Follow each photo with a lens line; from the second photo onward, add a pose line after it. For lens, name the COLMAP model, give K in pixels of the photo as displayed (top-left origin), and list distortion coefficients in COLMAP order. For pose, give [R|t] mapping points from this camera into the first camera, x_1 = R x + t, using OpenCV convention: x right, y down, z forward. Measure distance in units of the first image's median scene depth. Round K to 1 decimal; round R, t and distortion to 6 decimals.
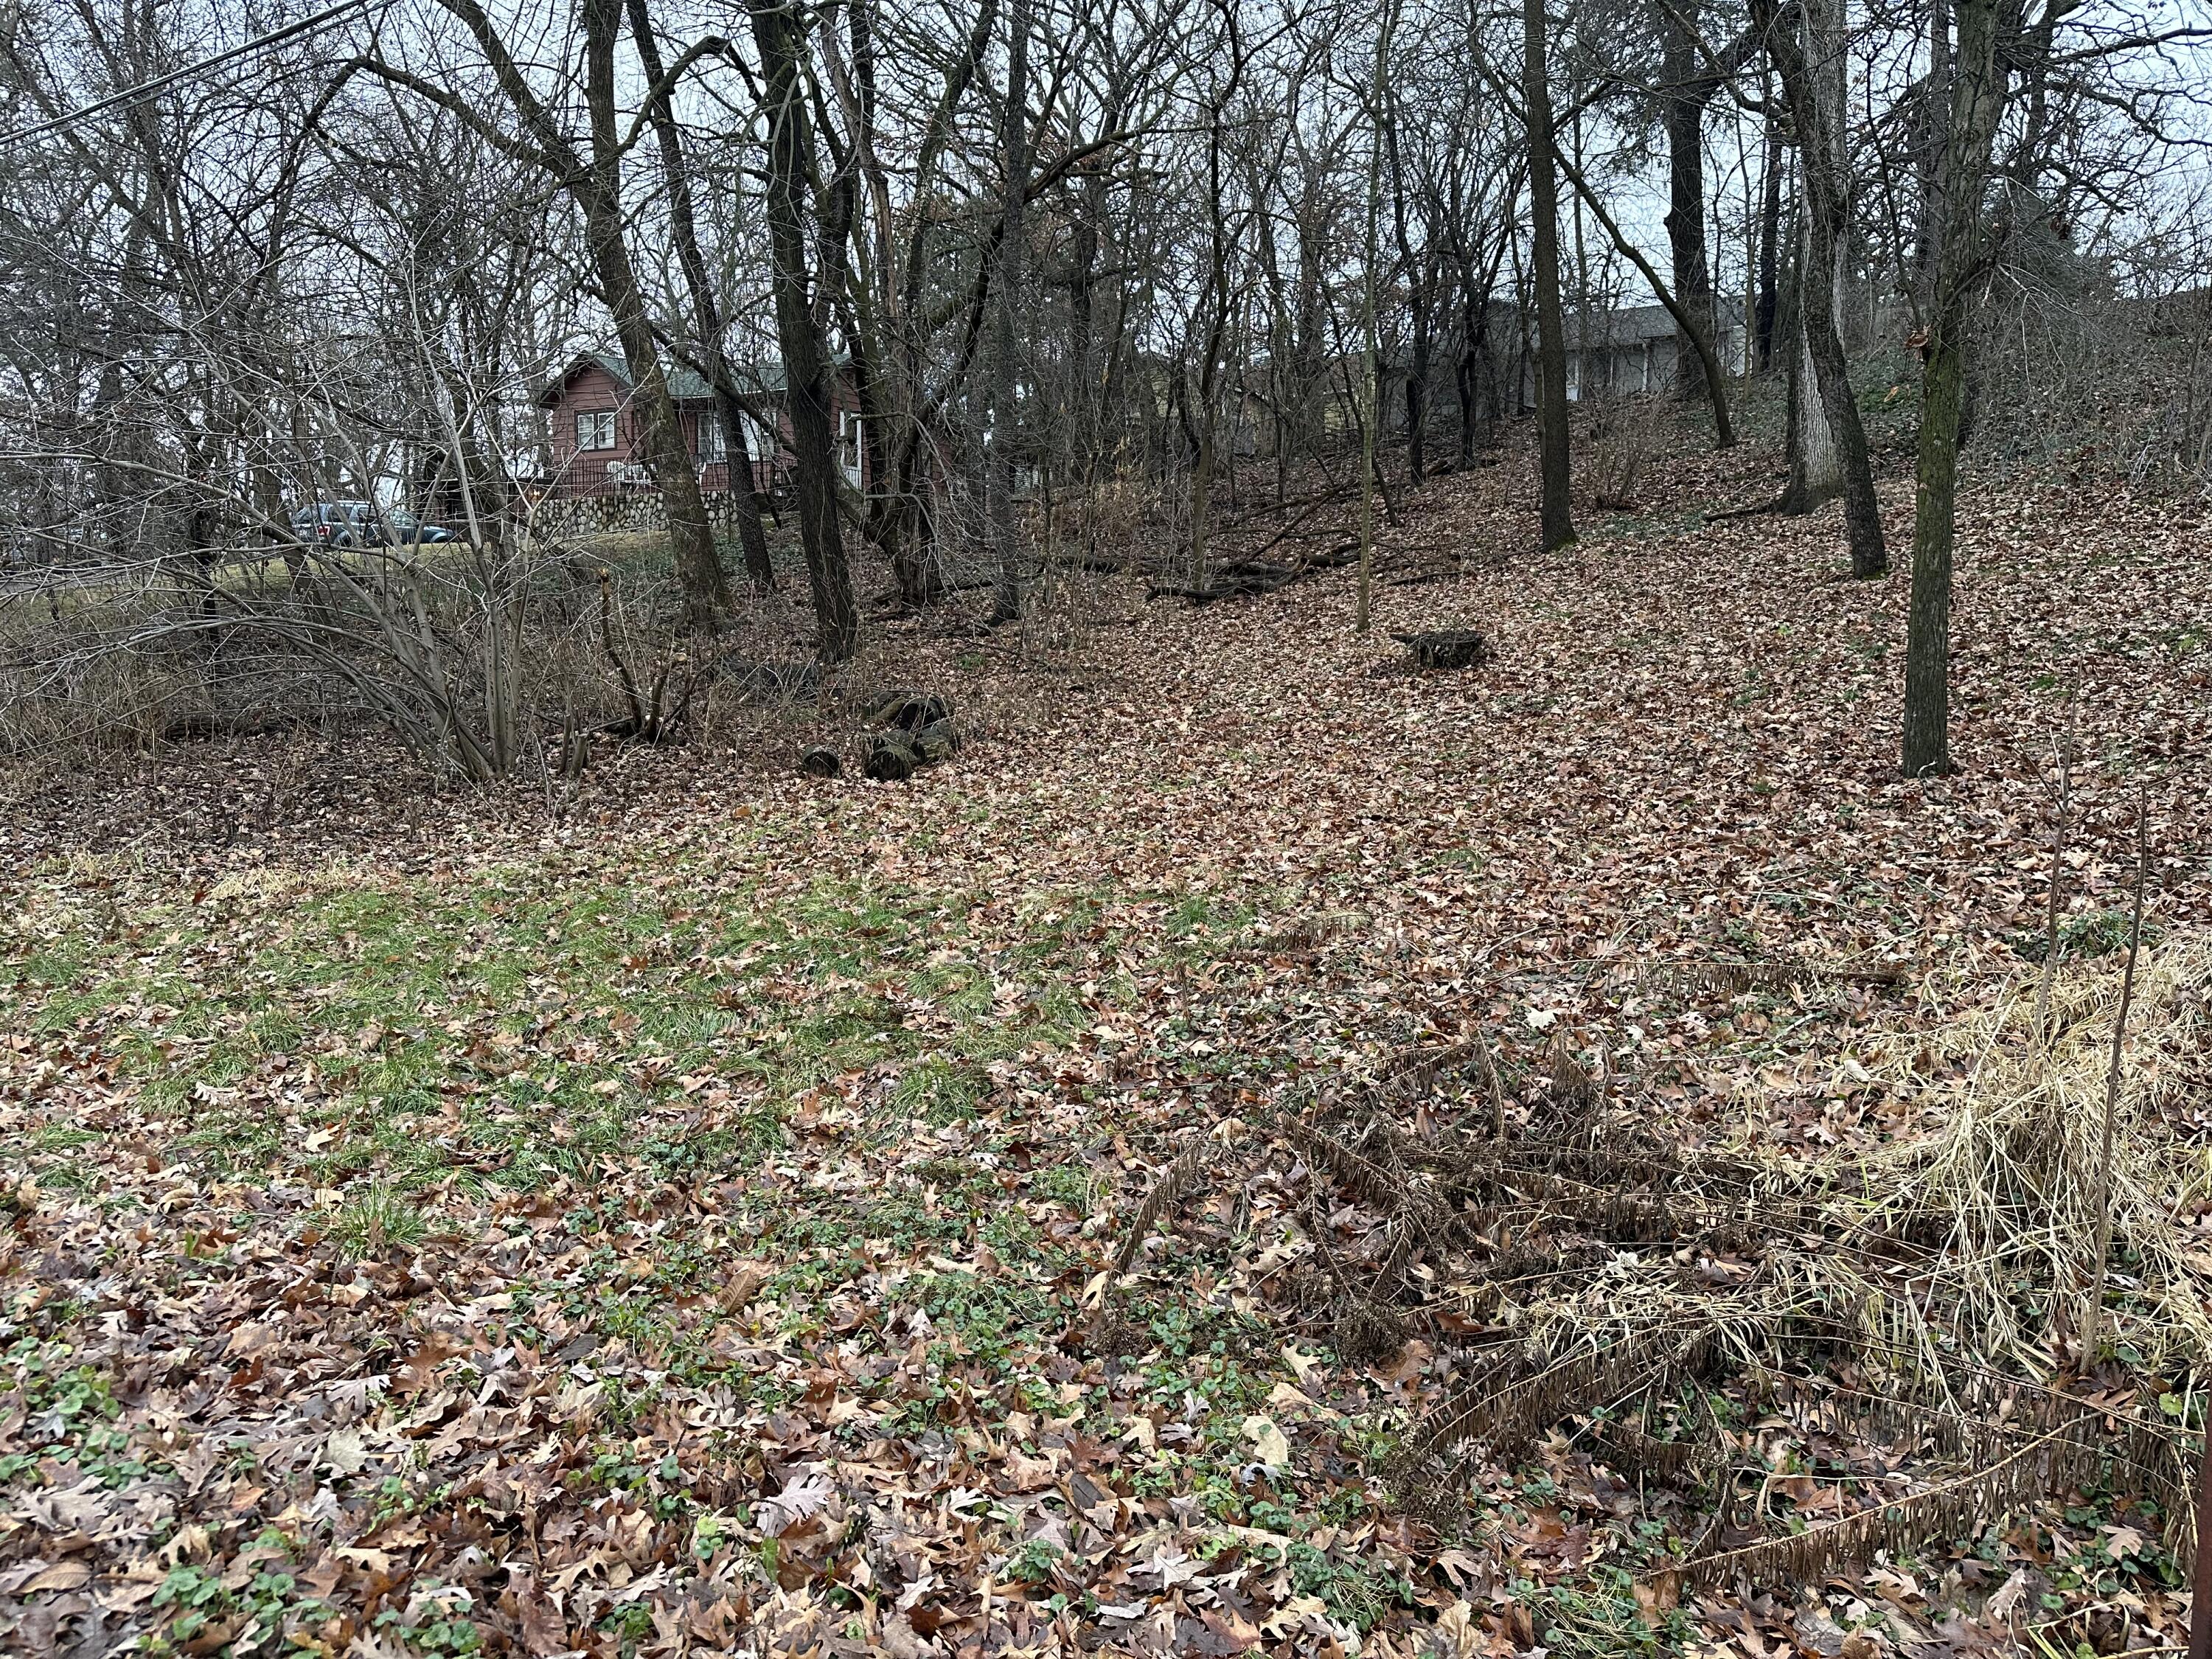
lens RADIAL K [[1641.4, 0, 1117.3], [0, 1641.4, 775.8], [0, 0, 1]] dist [0.100338, -0.229090]
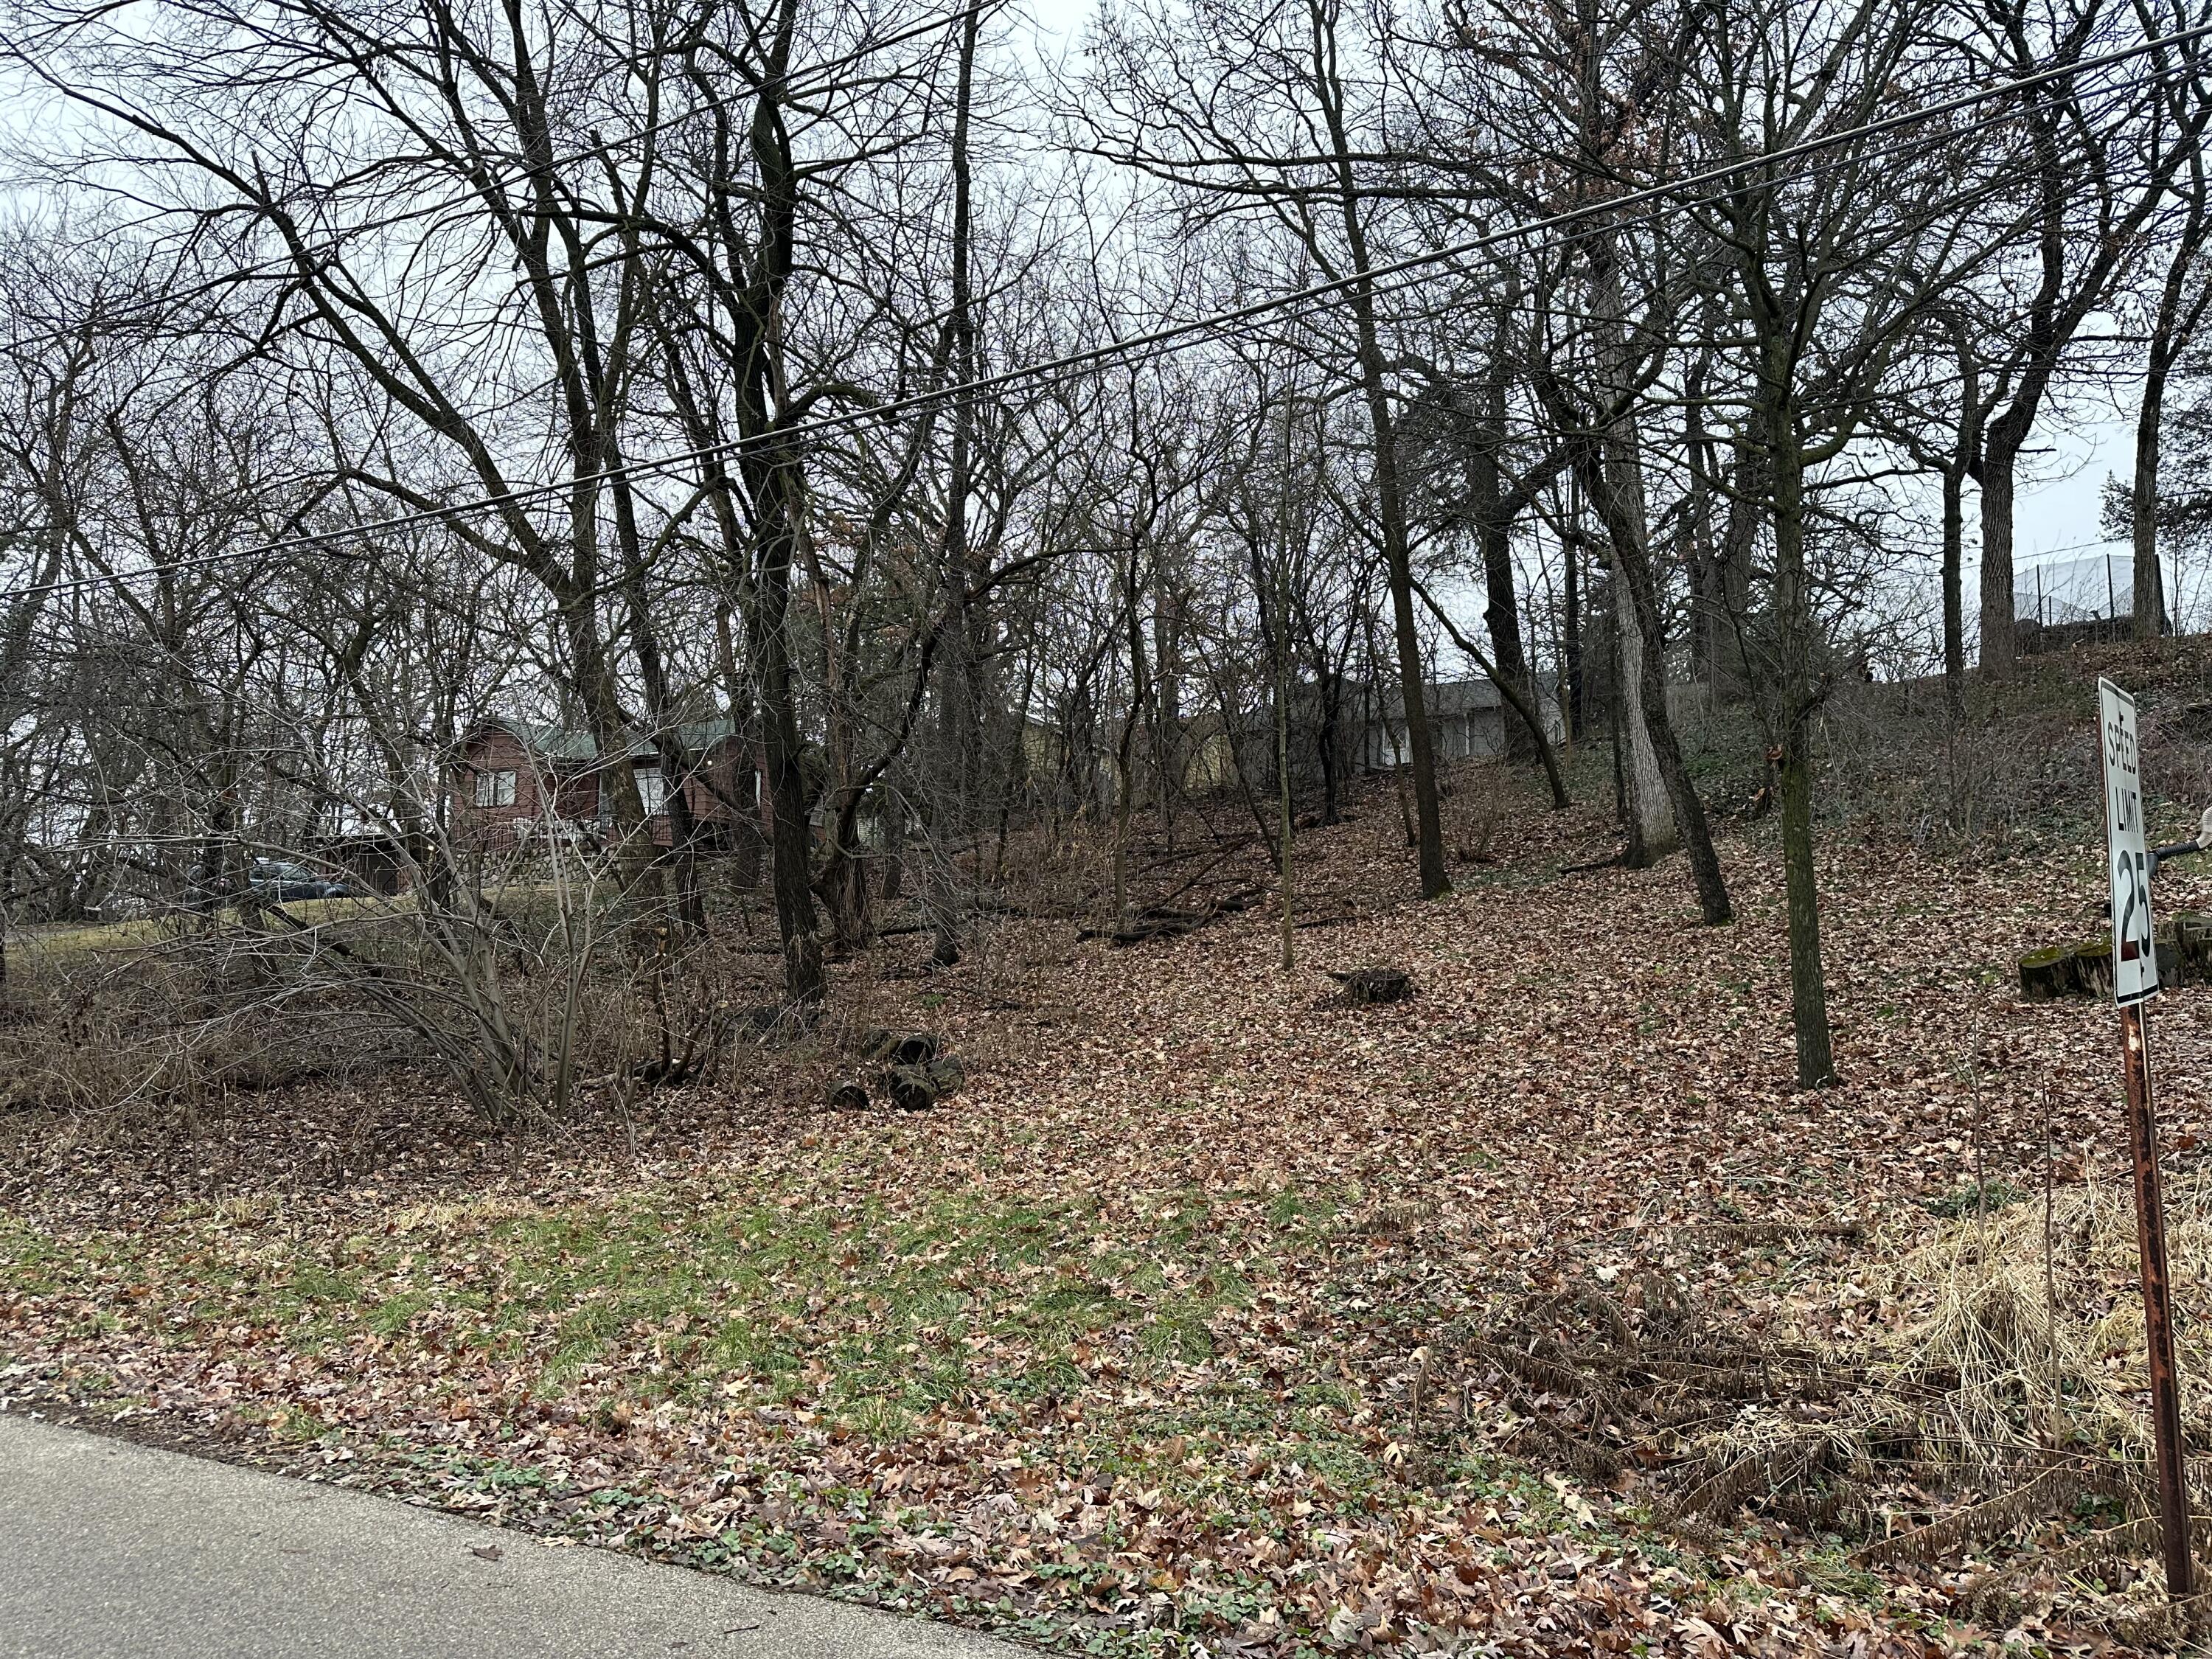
lens RADIAL K [[1641.4, 0, 1117.3], [0, 1641.4, 775.8], [0, 0, 1]] dist [0.100338, -0.229090]
pose [[0.993094, 0.004420, 0.117241, -0.095820], [0.019258, 0.979595, -0.200055, 0.004933], [-0.115733, 0.200931, 0.972745, -0.108120]]
